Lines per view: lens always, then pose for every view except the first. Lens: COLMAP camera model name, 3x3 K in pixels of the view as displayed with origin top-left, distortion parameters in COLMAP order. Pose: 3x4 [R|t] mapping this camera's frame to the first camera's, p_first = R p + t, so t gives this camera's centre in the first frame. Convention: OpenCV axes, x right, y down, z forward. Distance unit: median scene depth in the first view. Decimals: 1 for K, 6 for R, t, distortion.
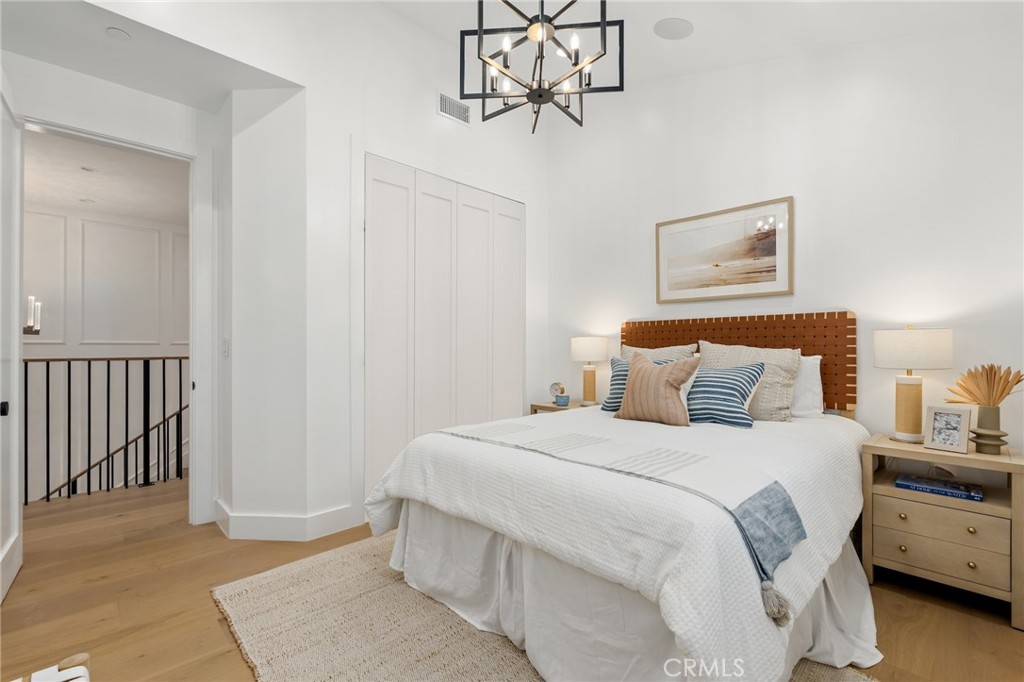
lens RADIAL K [[458.9, 0, 517.1], [0, 458.9, 351.4], [0, 0, 1]] dist [-0.002039, 0.000190]
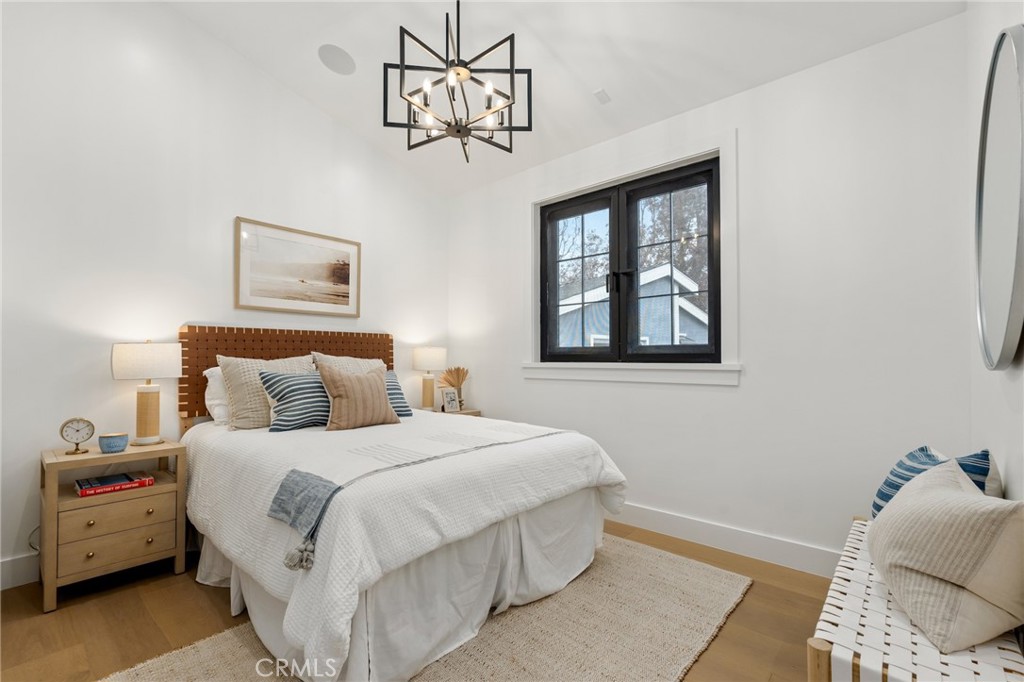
lens RADIAL K [[458.9, 0, 517.1], [0, 458.9, 351.4], [0, 0, 1]] dist [-0.002039, 0.000190]
pose [[-0.081477, 0.014424, 0.996571, -0.722891], [0.008265, 0.999871, -0.013796, -0.006263], [-0.996641, 0.007113, -0.081586, 0.642203]]
